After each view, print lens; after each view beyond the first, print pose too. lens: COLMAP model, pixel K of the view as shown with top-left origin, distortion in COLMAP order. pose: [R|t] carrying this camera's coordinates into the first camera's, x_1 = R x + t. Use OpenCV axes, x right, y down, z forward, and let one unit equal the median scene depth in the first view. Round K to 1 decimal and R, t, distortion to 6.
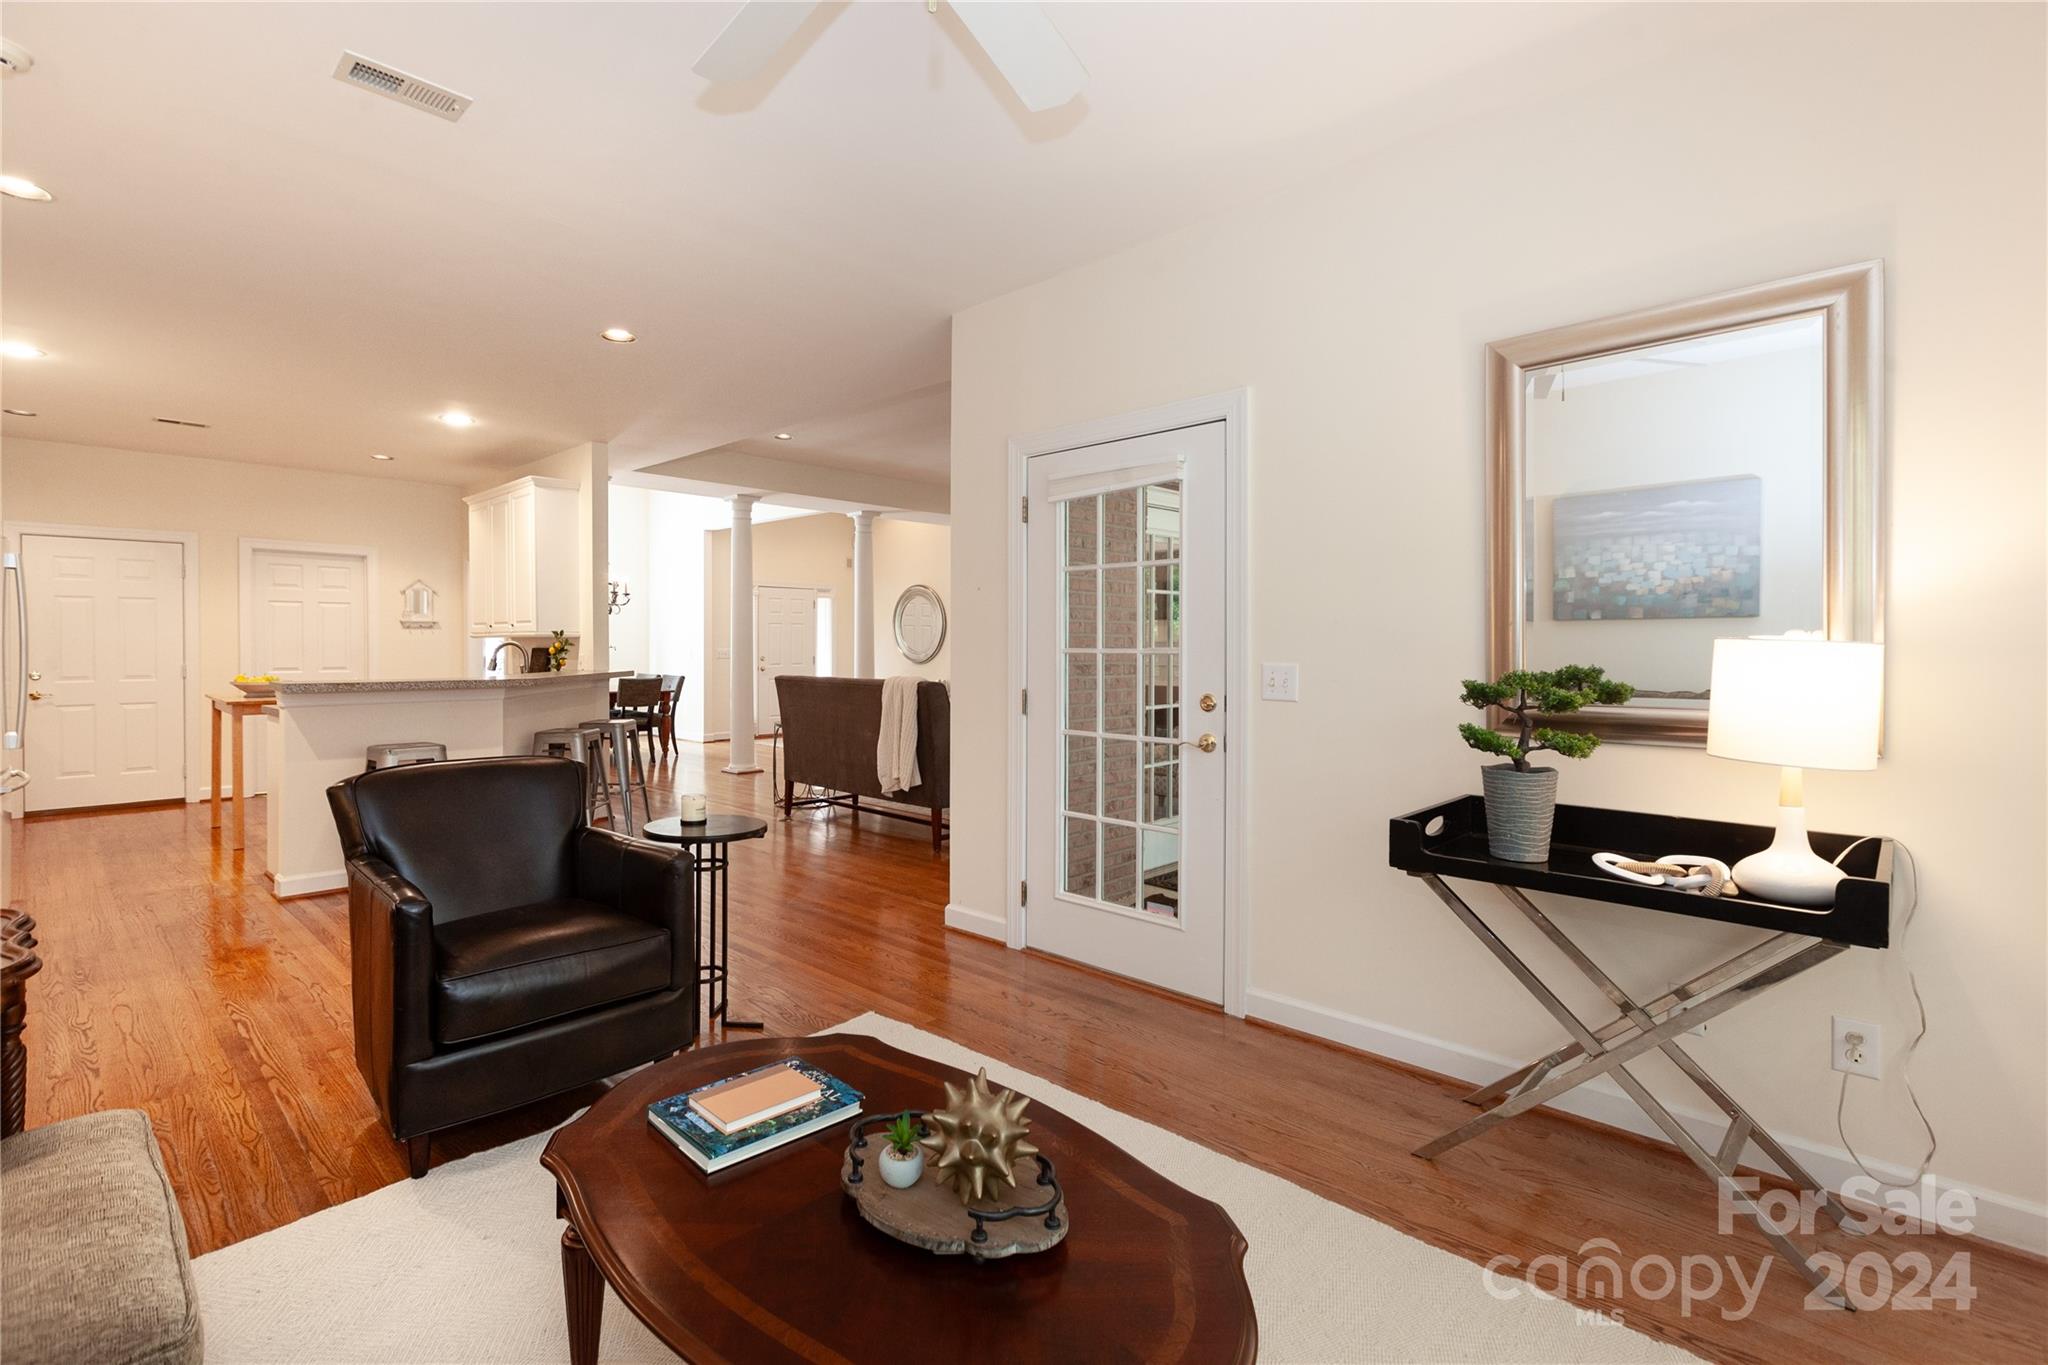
lens RADIAL K [[925.8, 0, 970.7], [0, 925.8, 649.2], [0, 0, 1]] dist [-0.001560, -0.001862]
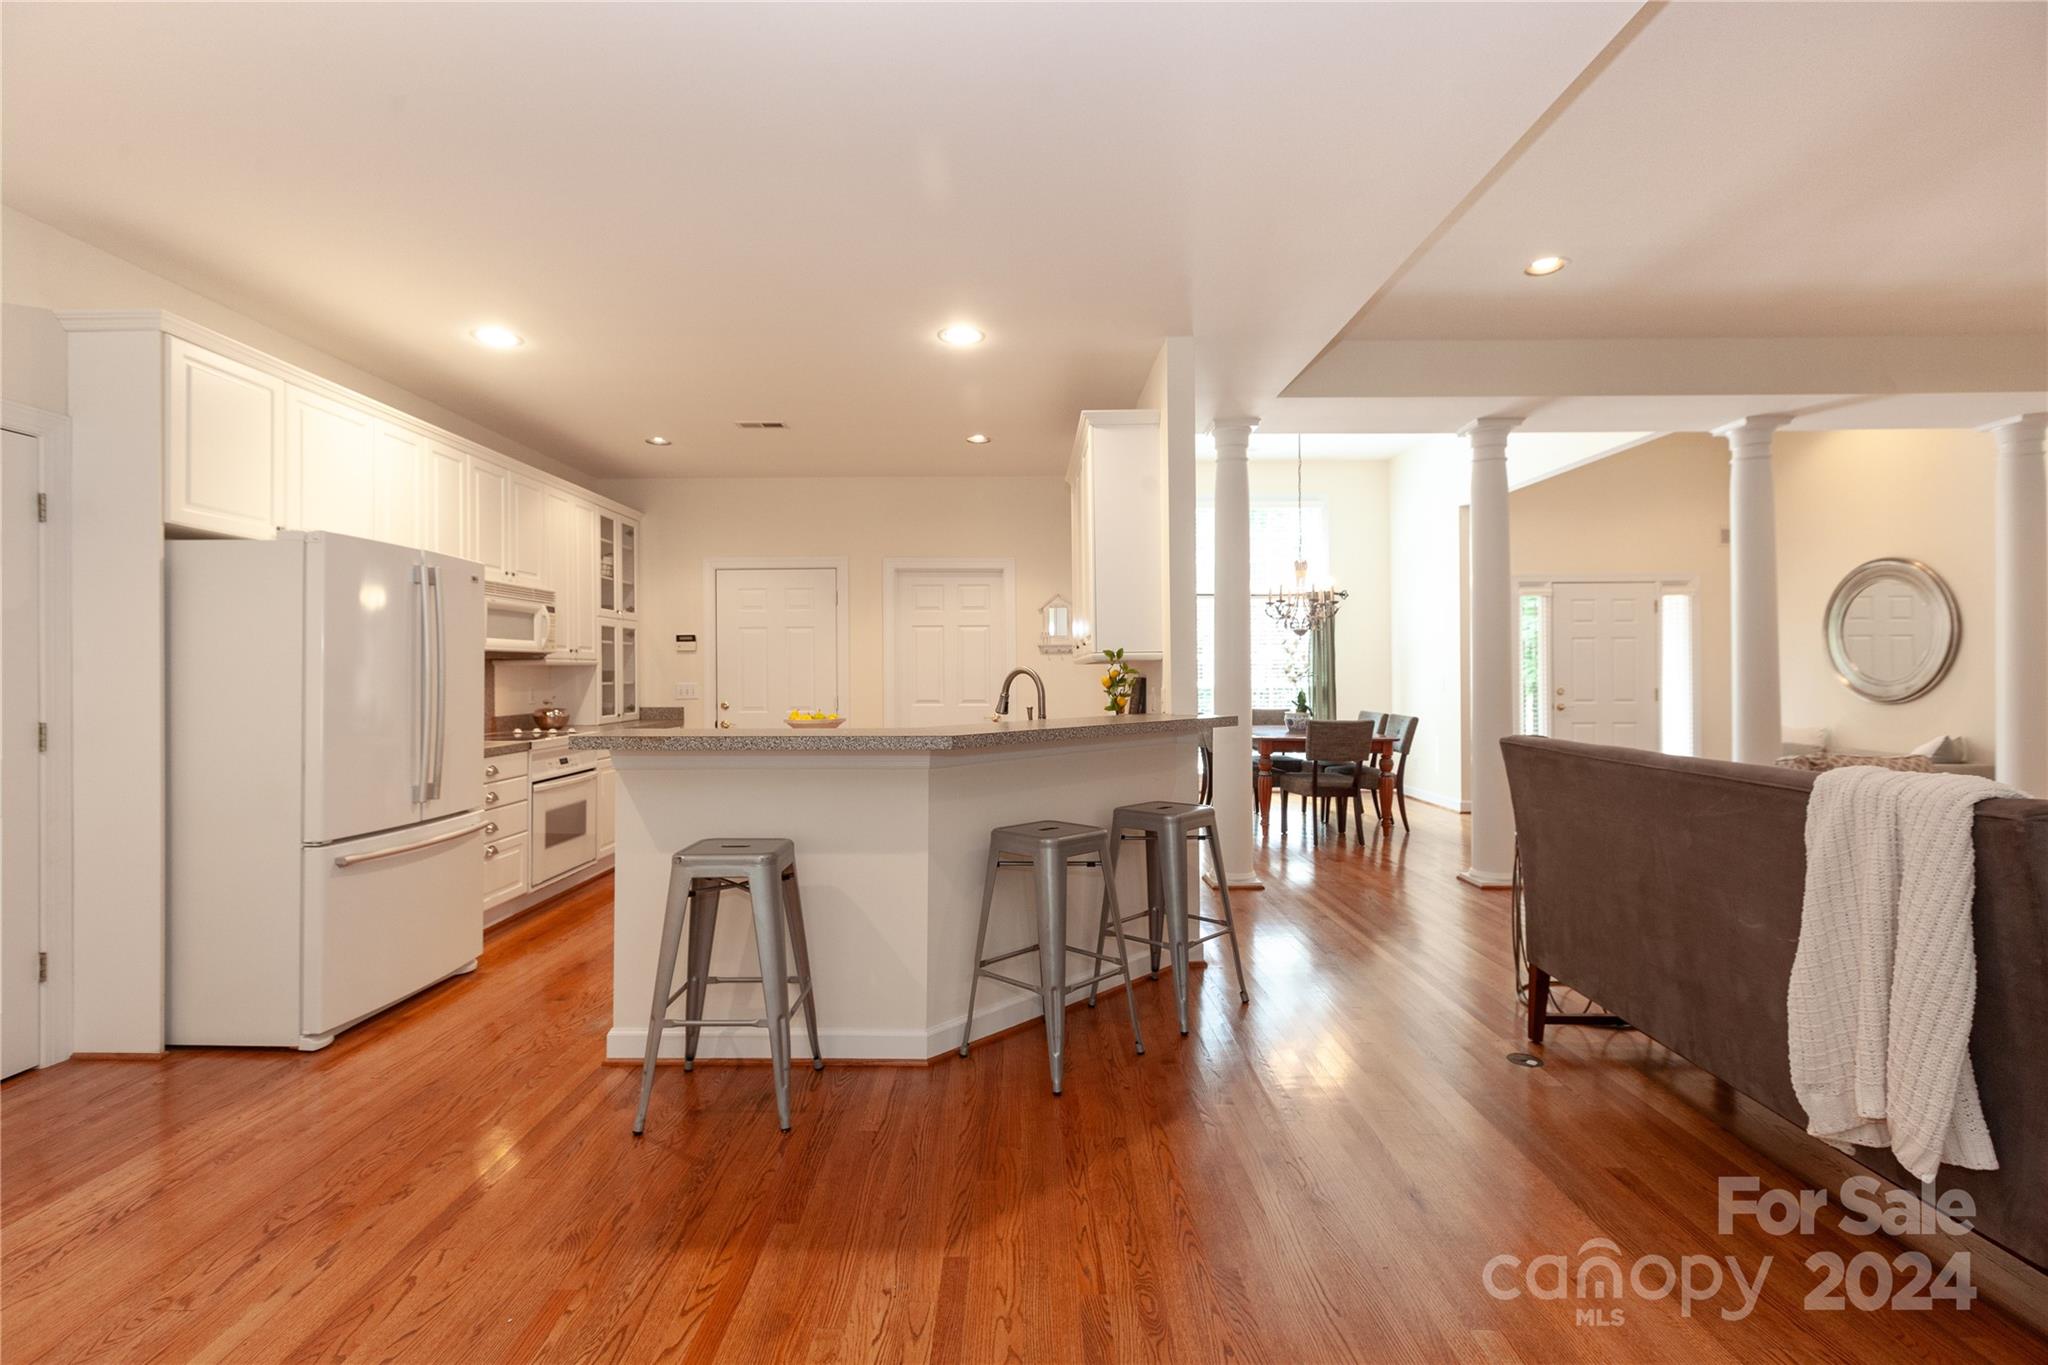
lens RADIAL K [[925.8, 0, 994.4], [0, 925.8, 666.5], [0, 0, 1]] dist [-0.001560, -0.001862]
pose [[0.688880, -0.011298, -0.724788, -0.043375], [0.002021, 0.999905, -0.013666, 0.000228], [0.724873, 0.007950, 0.688837, 0.438350]]
